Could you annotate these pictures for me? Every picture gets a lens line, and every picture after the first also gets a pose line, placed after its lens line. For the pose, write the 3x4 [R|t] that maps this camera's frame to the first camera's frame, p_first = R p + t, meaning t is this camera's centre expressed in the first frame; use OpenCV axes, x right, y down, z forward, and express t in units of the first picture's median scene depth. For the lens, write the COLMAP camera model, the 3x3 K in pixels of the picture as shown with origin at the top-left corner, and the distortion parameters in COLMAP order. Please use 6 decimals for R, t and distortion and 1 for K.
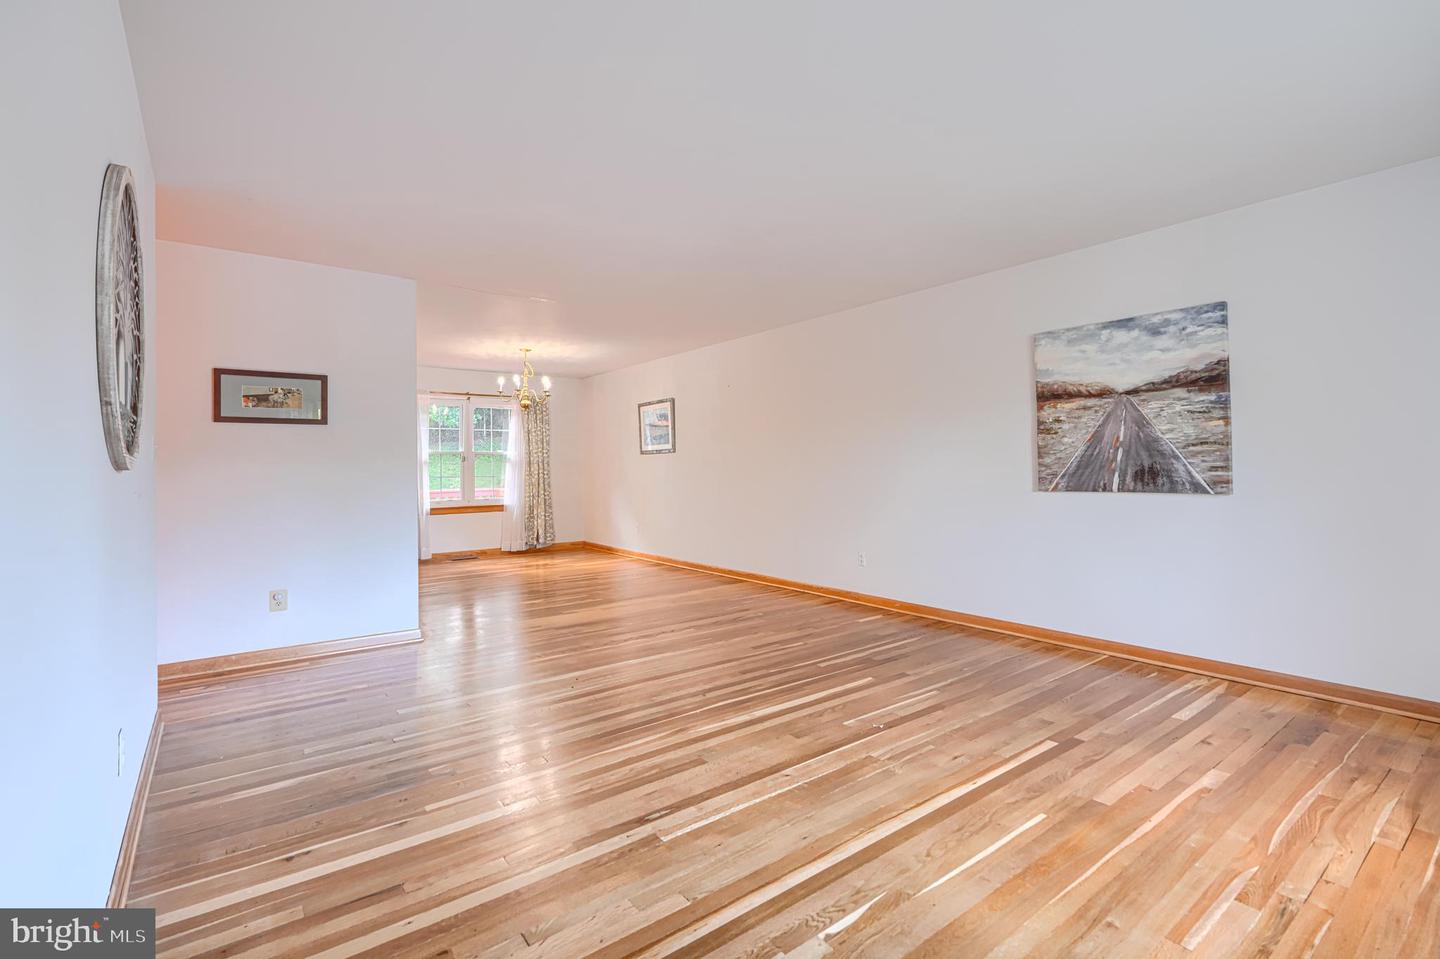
lens RADIAL K [[650.8, 0, 700.6], [0, 650.8, 450.7], [0, 0, 1]] dist [0.000644, 0.000084]
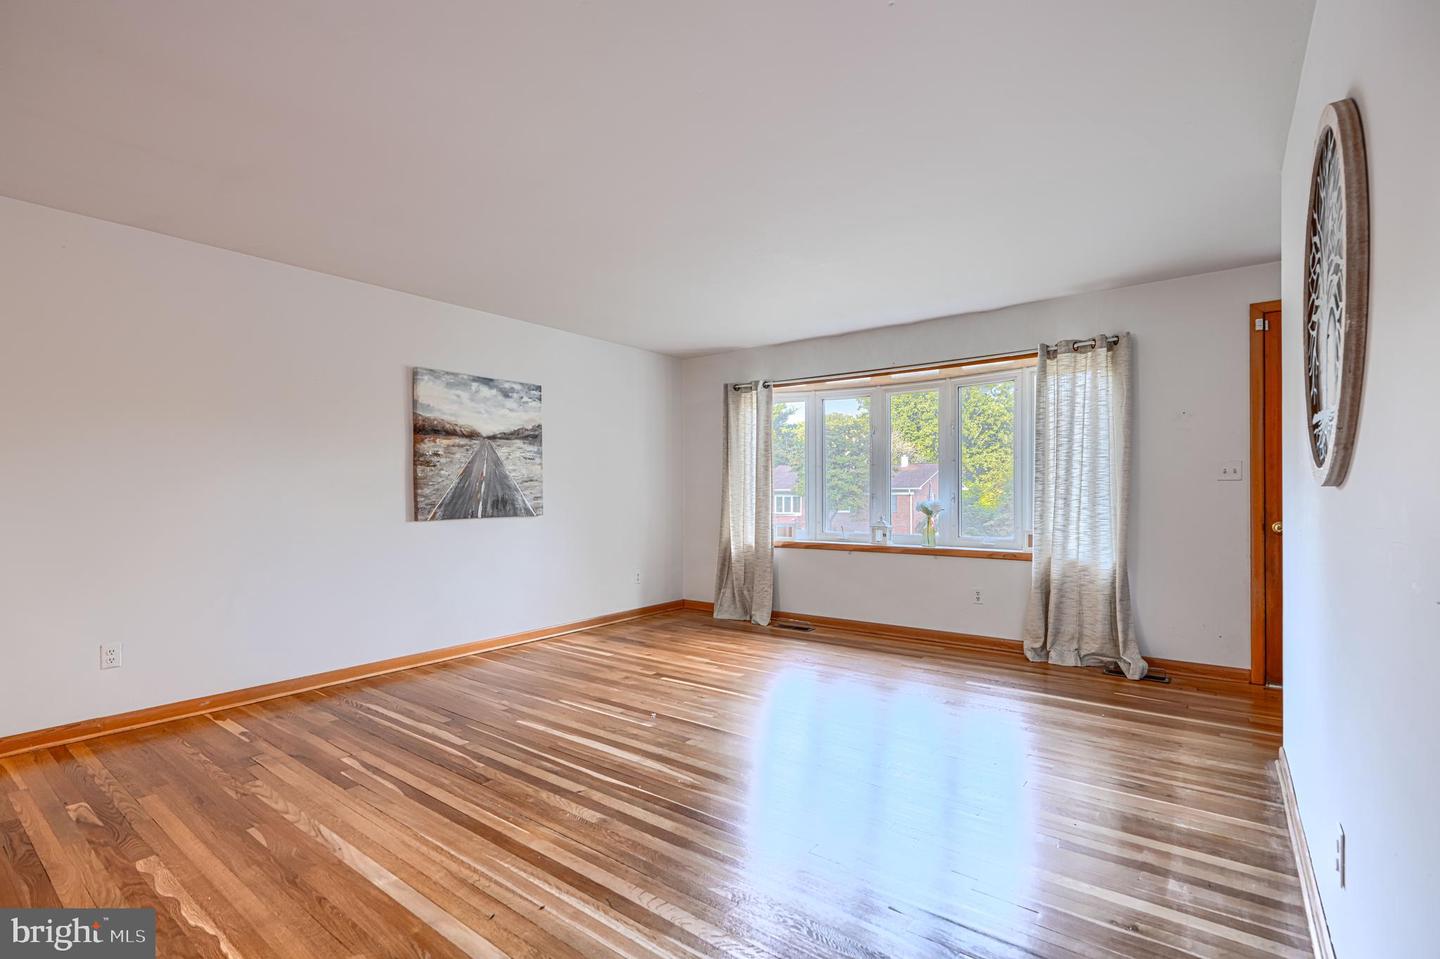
lens RADIAL K [[672.8, 0, 721.5], [0, 672.8, 489.8], [0, 0, 1]] dist [0.008669, 0.000374]
pose [[-0.284169, 0.015321, 0.958652, -0.718899], [-0.016816, 0.999639, -0.020961, 0.030553], [-0.958627, -0.022077, -0.283809, 0.953353]]
